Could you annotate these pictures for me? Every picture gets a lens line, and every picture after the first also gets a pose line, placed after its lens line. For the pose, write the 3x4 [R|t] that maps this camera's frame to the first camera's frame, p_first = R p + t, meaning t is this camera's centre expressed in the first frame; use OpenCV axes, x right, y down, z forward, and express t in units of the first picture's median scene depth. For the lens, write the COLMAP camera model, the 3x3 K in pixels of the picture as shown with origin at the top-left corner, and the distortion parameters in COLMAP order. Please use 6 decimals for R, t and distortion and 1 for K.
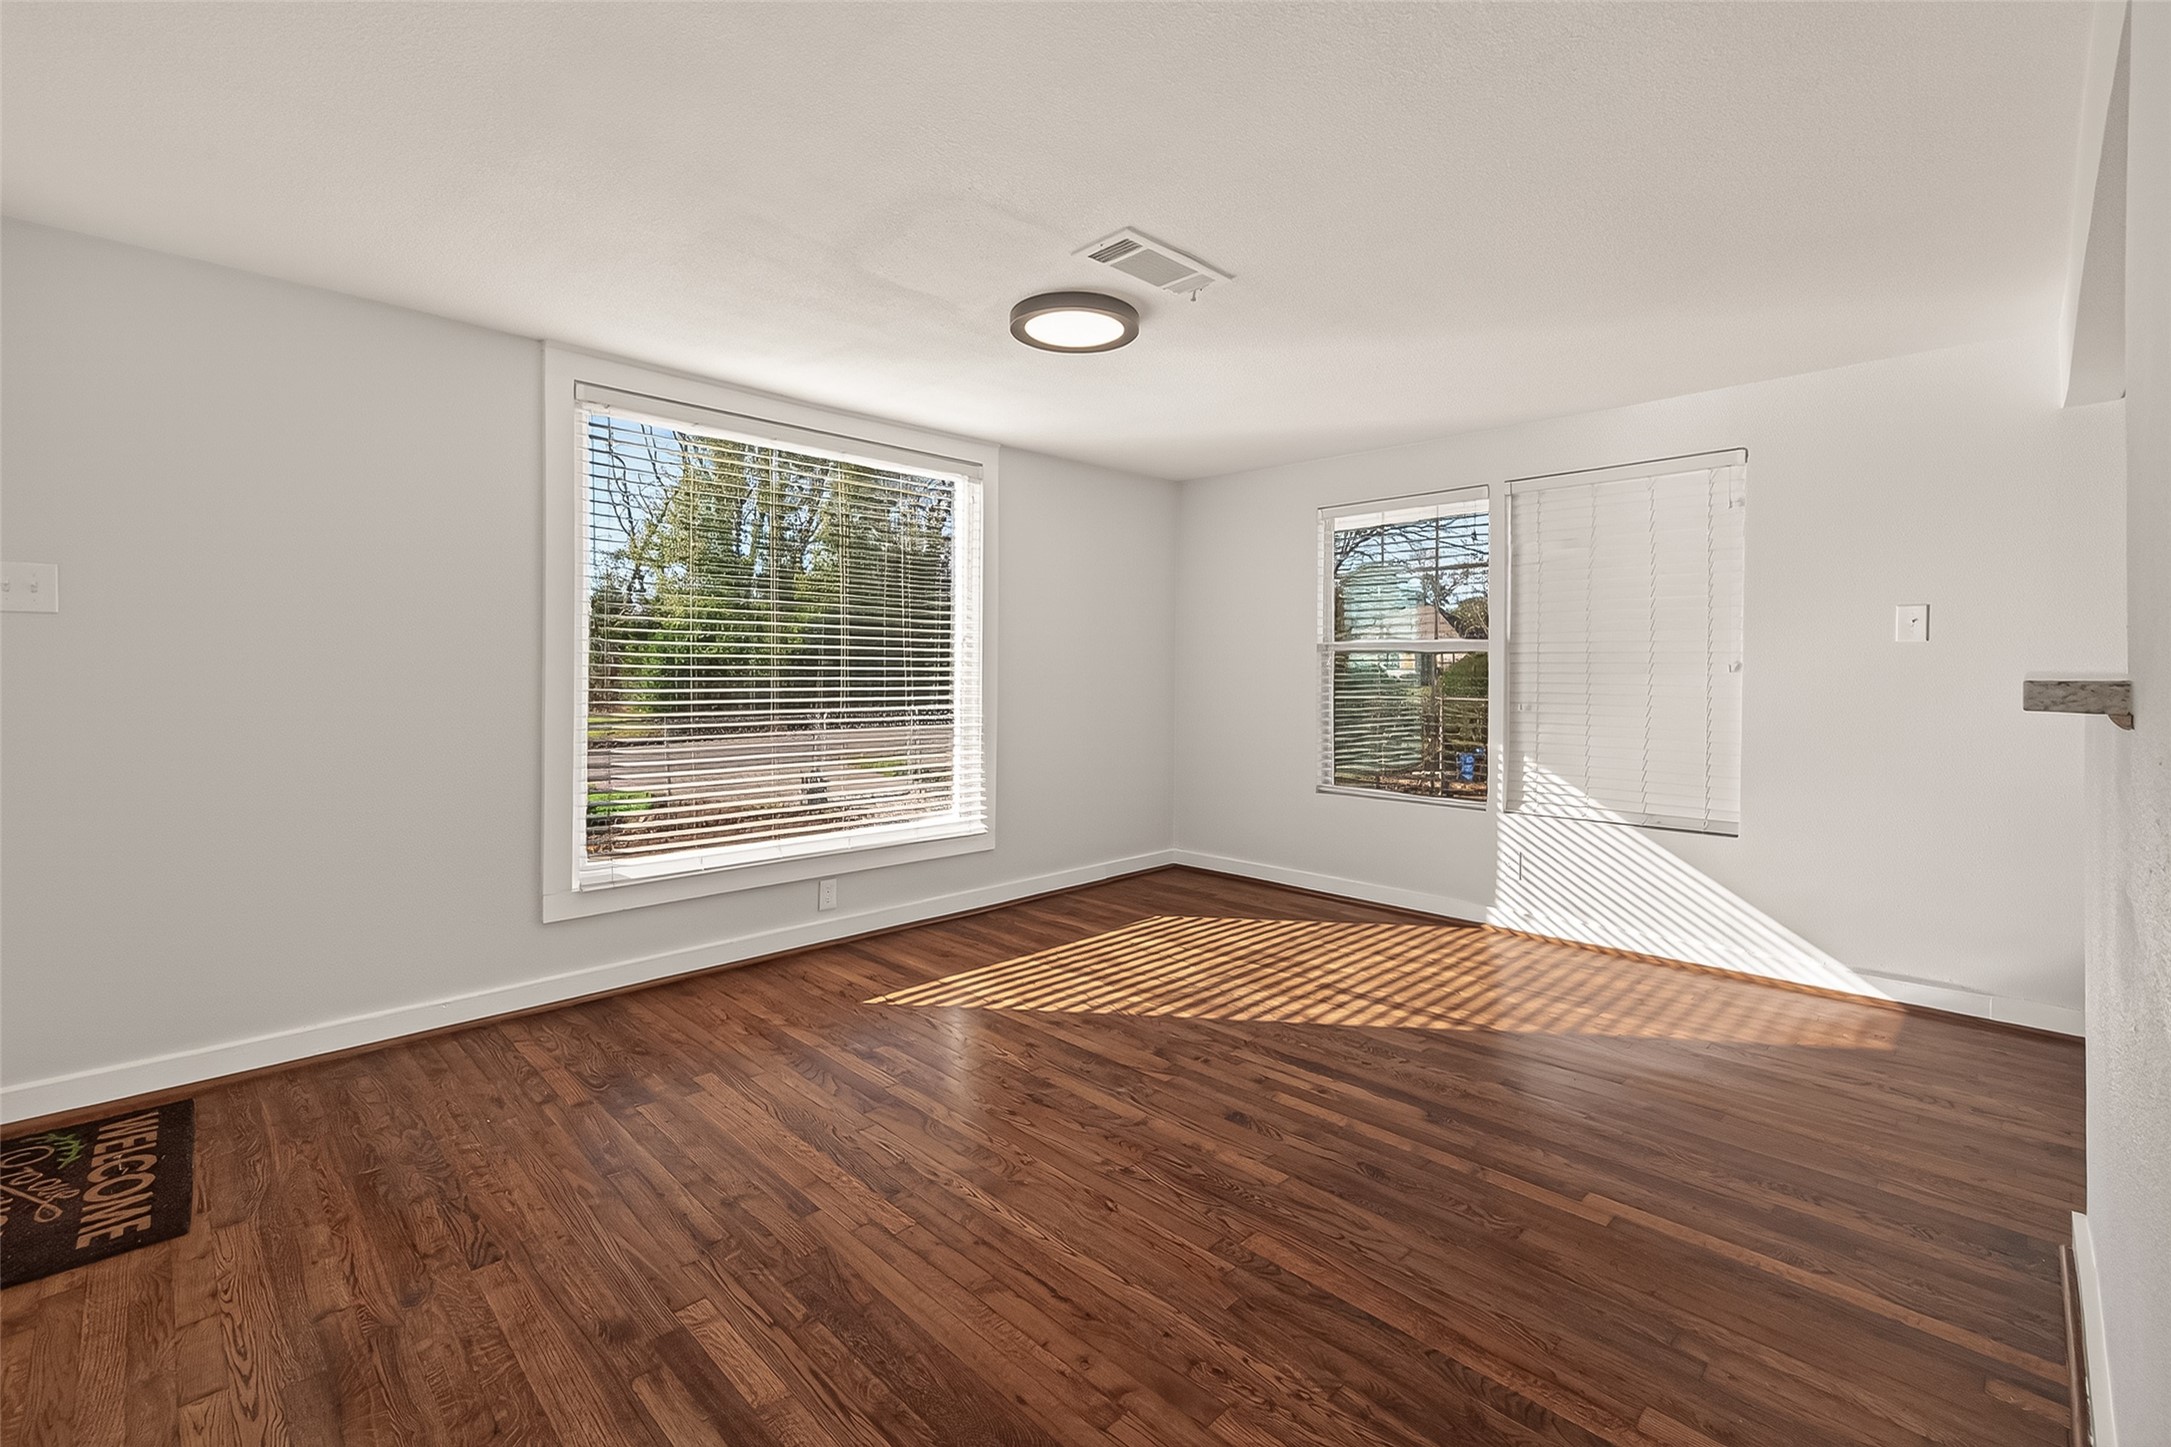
lens RADIAL K [[937.4, 0, 1086.1], [0, 937.4, 666.6], [0, 0, 1]] dist [0.000293, -0.000136]
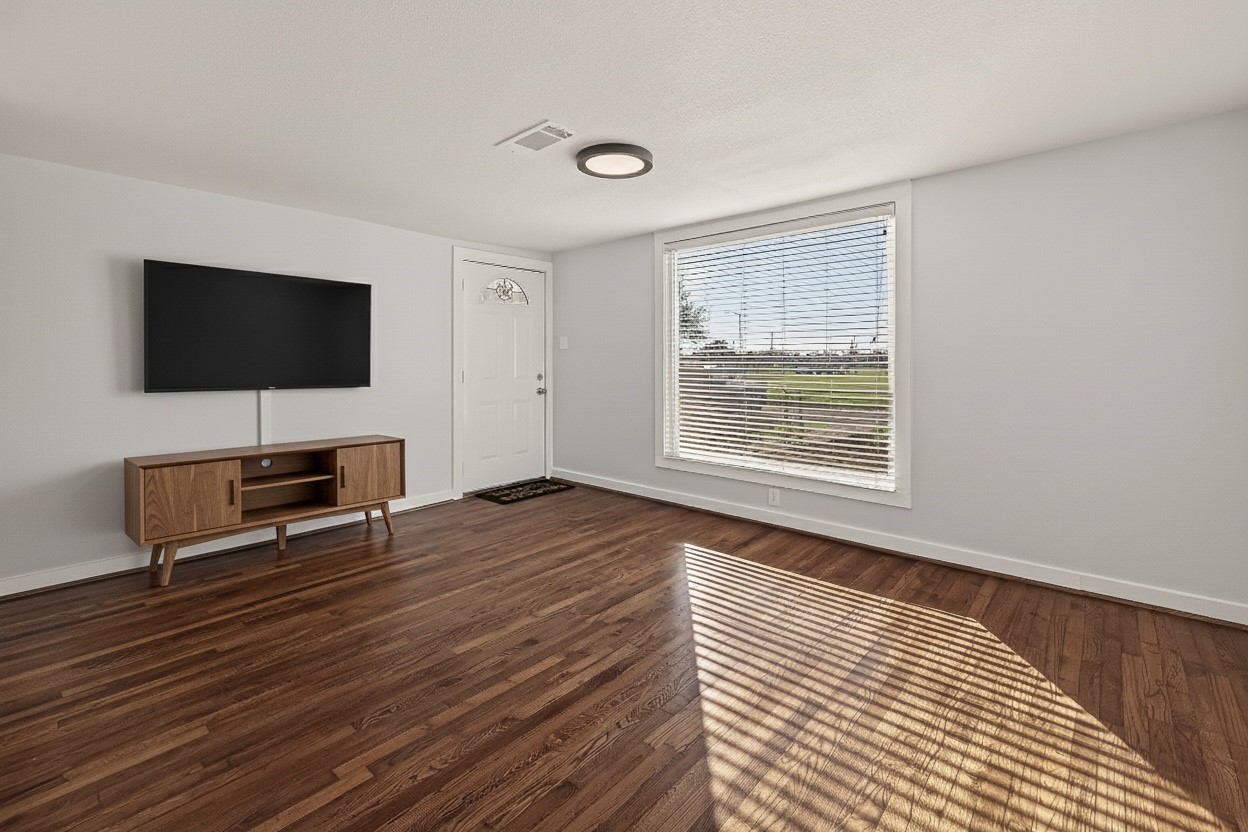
lens RADIAL K [[544.7, 0, 623.8], [0, 544.7, 363.1], [0, 0, 1]] dist [0.000451, -0.000136]
pose [[0.059125, -0.000547, -0.998250, 0.868735], [0.005826, 0.999983, -0.000202, 0.004712], [0.998234, -0.005804, 0.059127, 0.872748]]
